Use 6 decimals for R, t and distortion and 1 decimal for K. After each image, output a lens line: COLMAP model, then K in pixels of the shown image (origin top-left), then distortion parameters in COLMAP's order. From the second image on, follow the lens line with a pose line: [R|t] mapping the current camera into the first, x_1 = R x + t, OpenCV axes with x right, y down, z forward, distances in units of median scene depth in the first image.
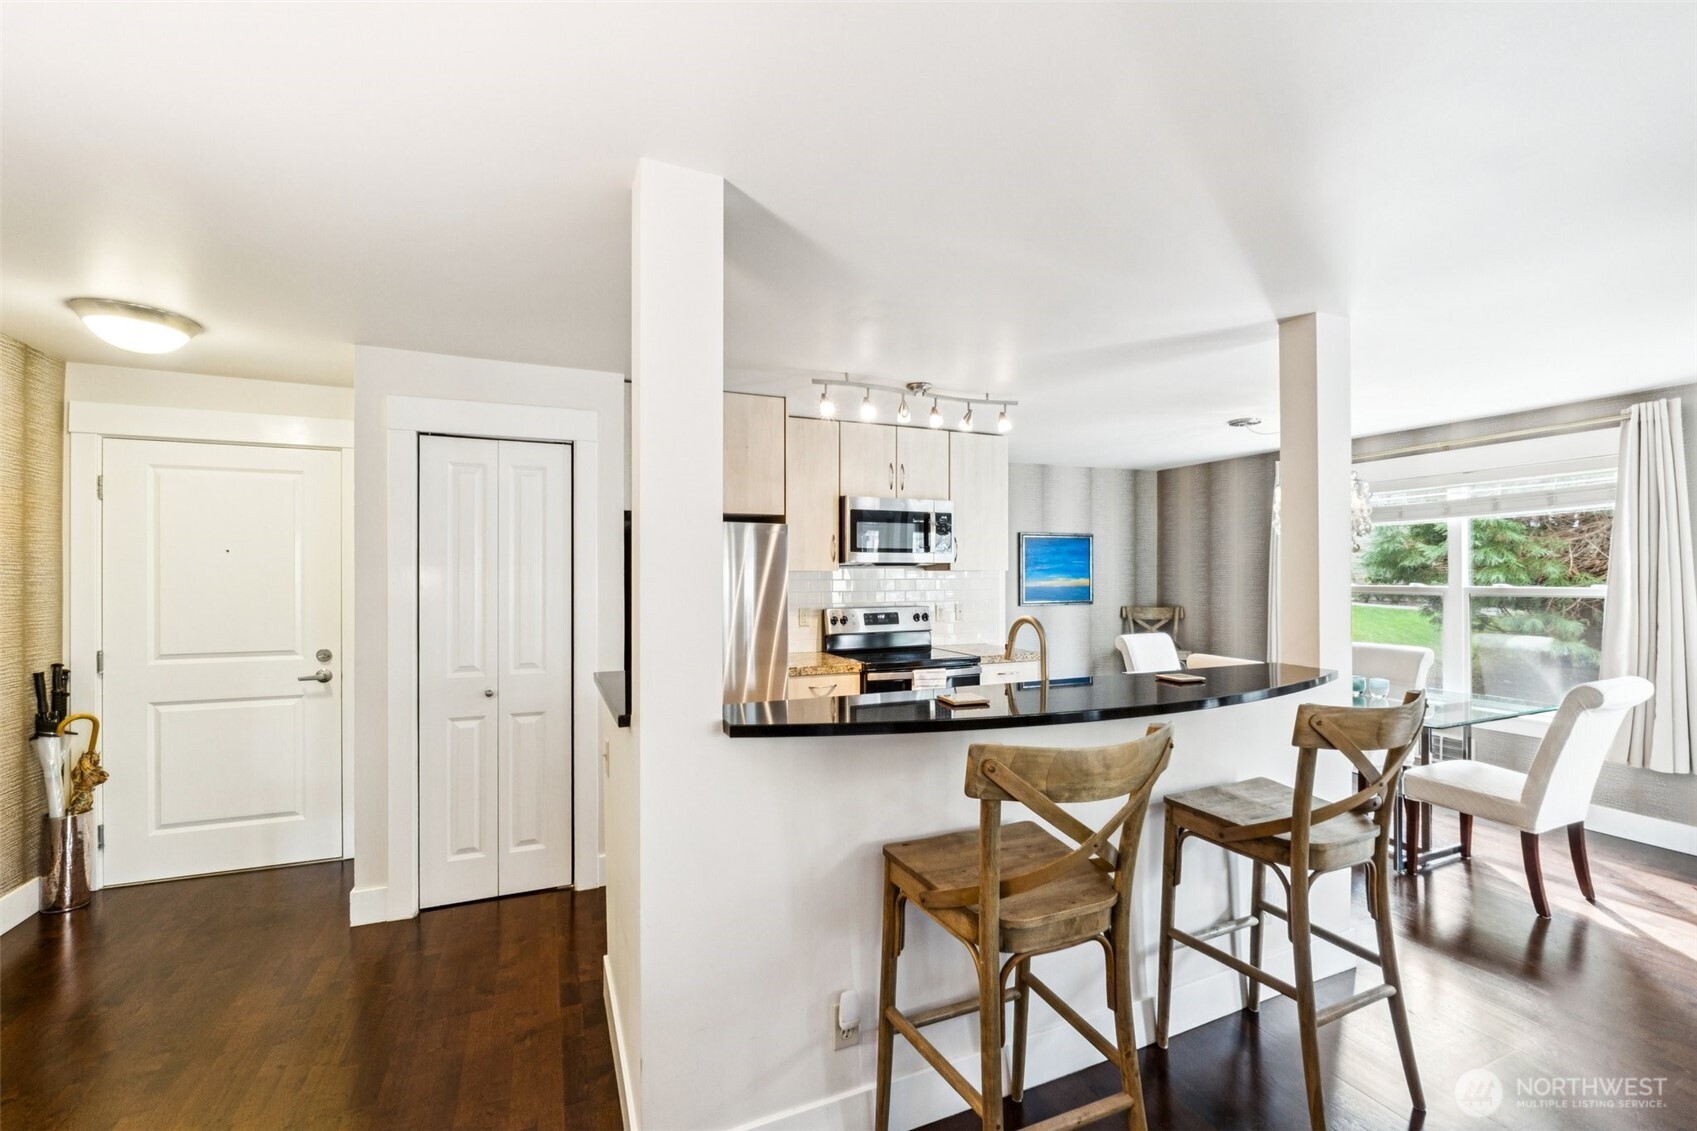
lens RADIAL K [[715.6, 0, 844.4], [0, 715.6, 575.7], [0, 0, 1]] dist [-0.003228, -0.001299]
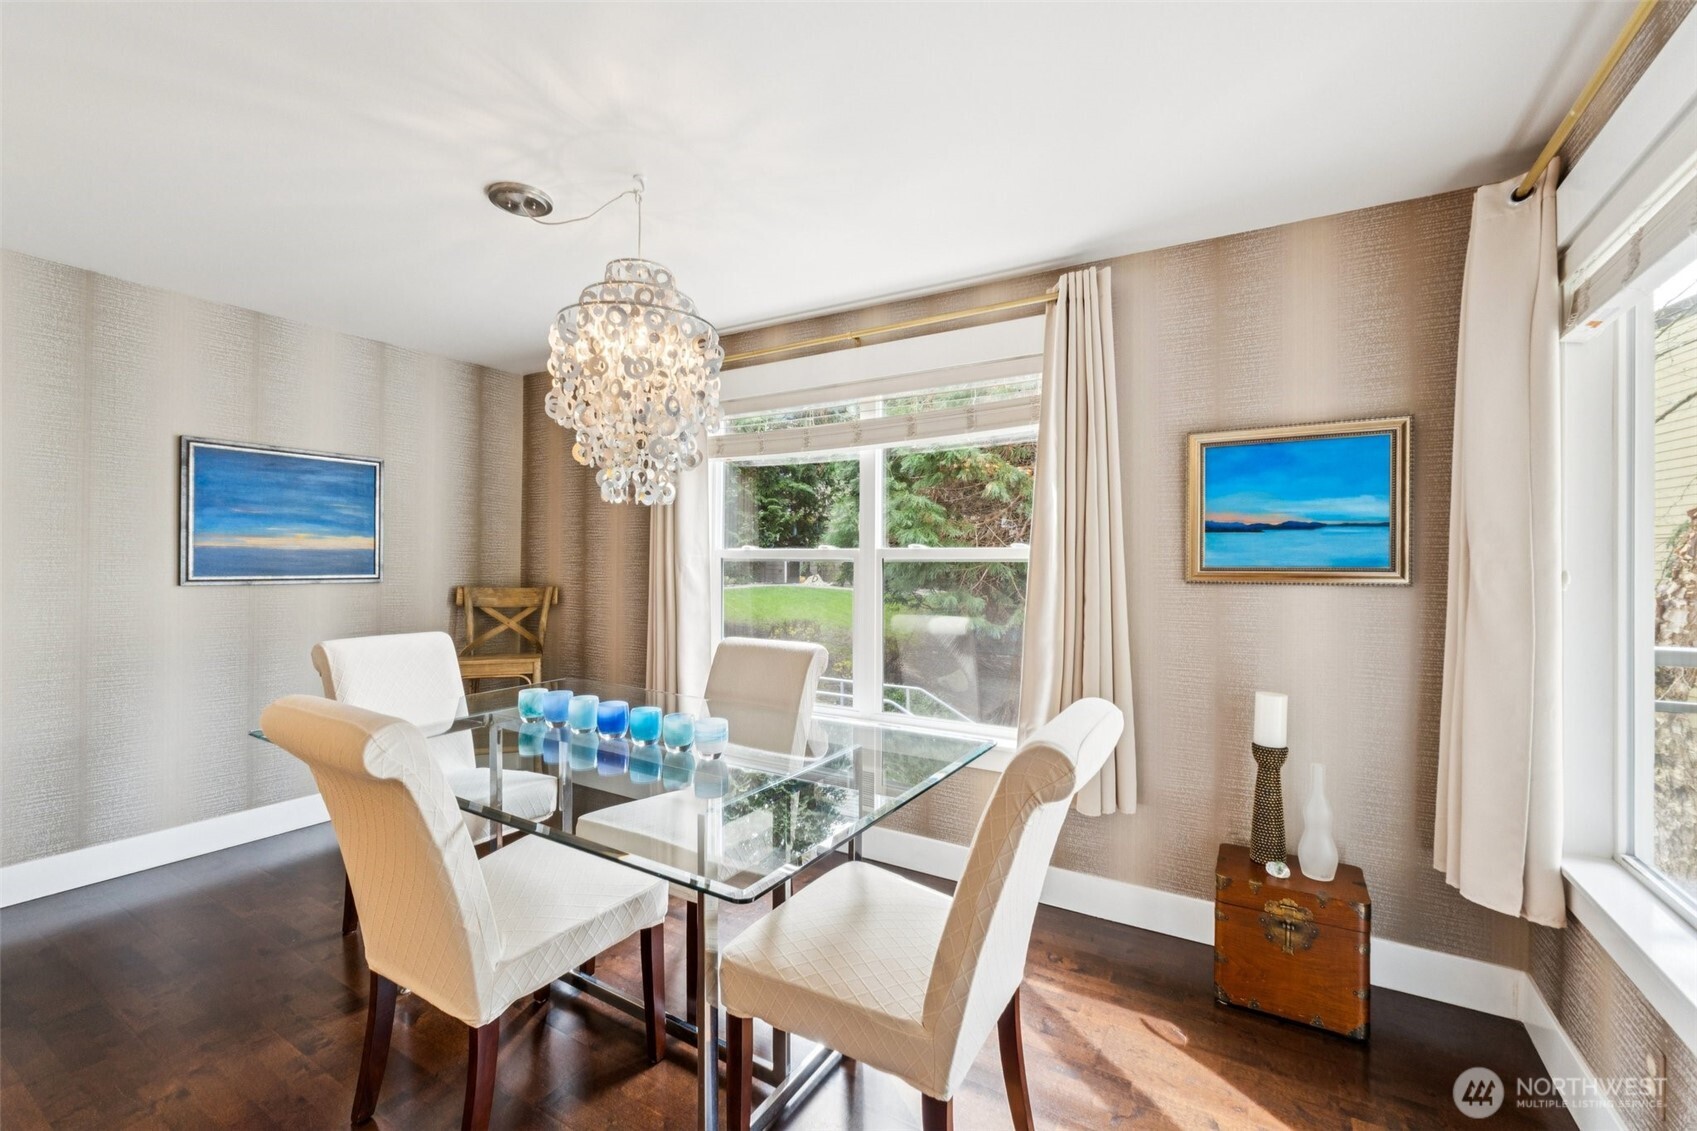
lens RADIAL K [[715.6, 0, 849.3], [0, 715.6, 566.6], [0, 0, 1]] dist [-0.003228, -0.001299]
pose [[0.809111, 0.007020, 0.587614, 0.387722], [-0.009827, 0.999950, 0.001585, 0.027814], [-0.587573, -0.007057, 0.809140, 0.401163]]
